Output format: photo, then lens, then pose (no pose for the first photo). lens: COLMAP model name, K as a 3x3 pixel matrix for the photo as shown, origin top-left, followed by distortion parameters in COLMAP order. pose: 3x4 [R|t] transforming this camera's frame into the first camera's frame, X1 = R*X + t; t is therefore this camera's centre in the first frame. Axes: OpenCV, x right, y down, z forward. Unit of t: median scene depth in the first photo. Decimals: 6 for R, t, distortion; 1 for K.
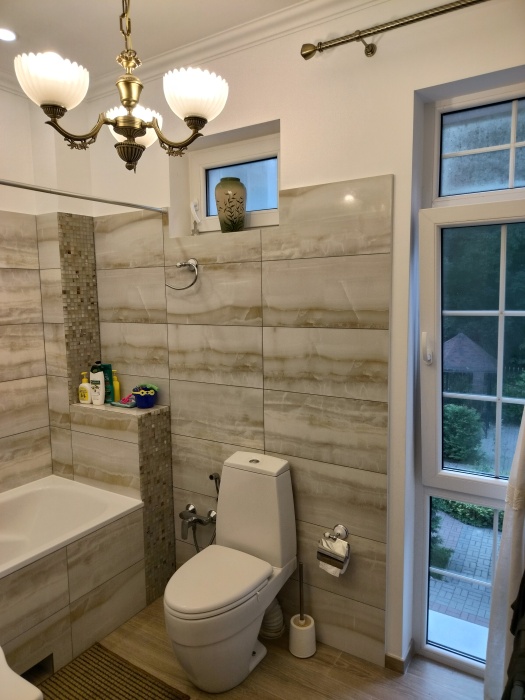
lens RADIAL K [[486.1, 0, 262.6], [0, 486.1, 349.7], [0, 0, 1]] dist [0.019376, -0.027073]
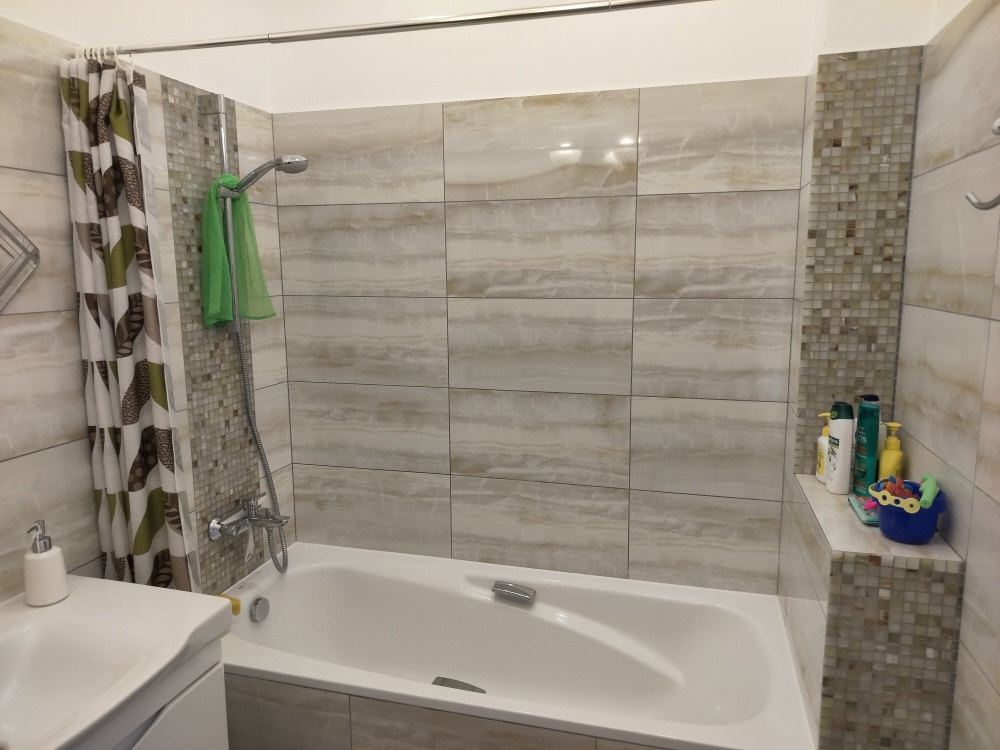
lens RADIAL K [[694.5, 0, 498.0], [0, 694.5, 375.2], [0, 0, 1]] dist [0.019376, -0.027073]
pose [[0.272680, 0.158623, -0.948939, 0.157507], [-0.105761, 0.985280, 0.134307, -0.042577], [0.956274, 0.063738, 0.285442, 0.527242]]
